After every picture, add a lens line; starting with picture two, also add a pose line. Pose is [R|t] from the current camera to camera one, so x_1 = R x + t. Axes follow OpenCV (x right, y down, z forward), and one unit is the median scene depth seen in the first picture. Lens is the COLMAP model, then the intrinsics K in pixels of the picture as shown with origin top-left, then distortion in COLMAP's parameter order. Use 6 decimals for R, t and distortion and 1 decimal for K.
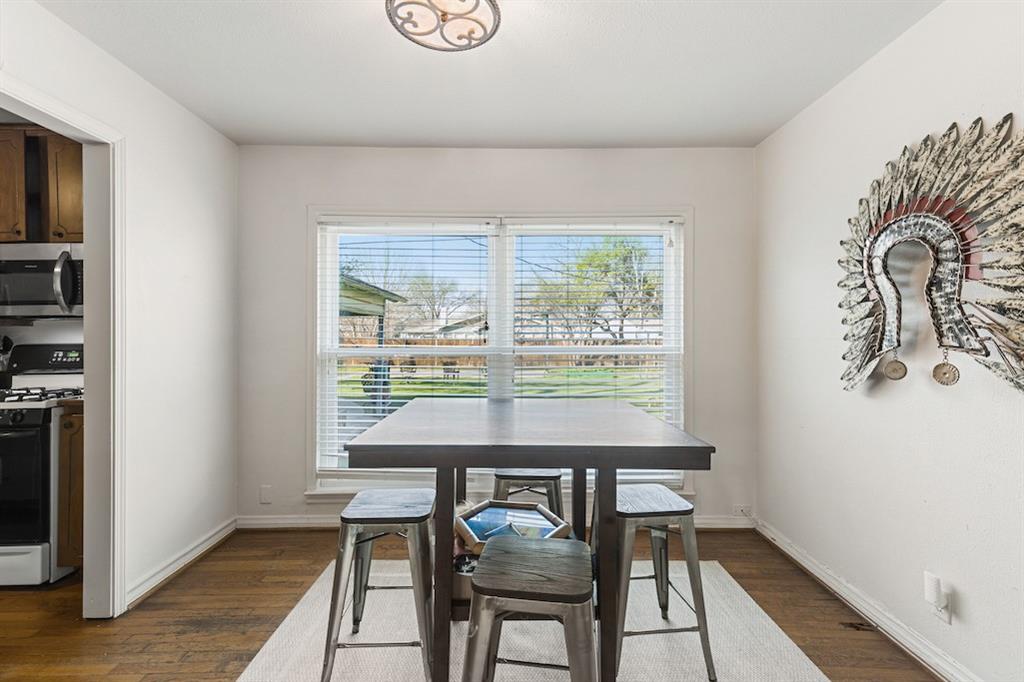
lens RADIAL K [[463.0, 0, 514.4], [0, 463.0, 334.3], [0, 0, 1]] dist [0.008805, -0.000944]
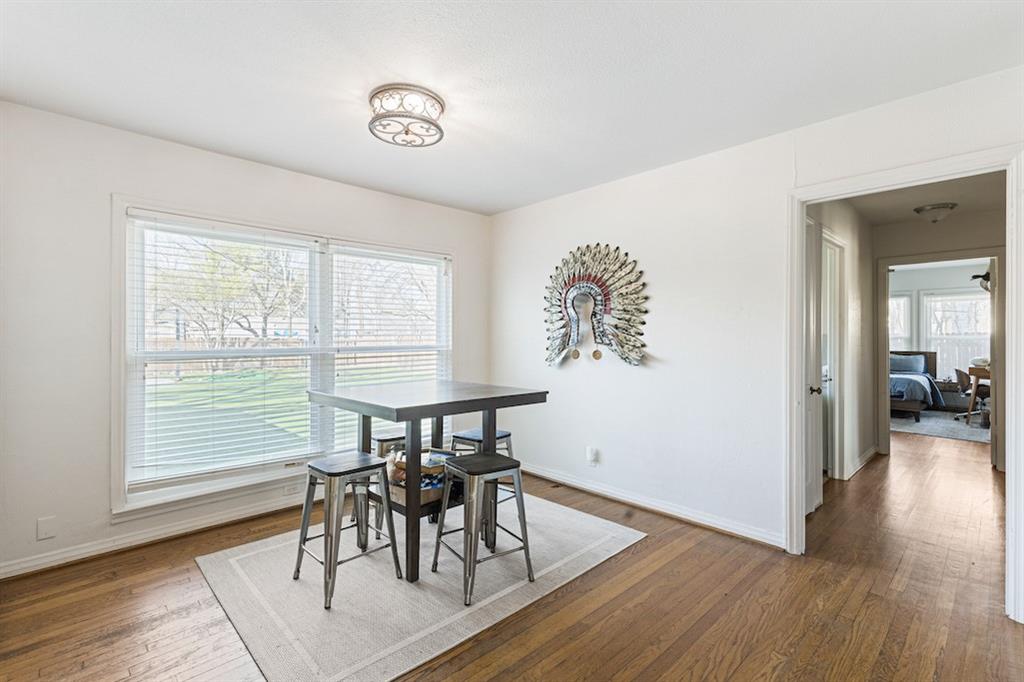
lens RADIAL K [[463.0, 0, 509.6], [0, 463.0, 335.0], [0, 0, 1]] dist [0.008805, -0.000944]
pose [[0.728590, 0.000255, 0.684950, -0.867178], [-0.003253, 0.999990, 0.003087, -0.015754], [-0.684943, -0.004478, 0.728583, -0.322390]]
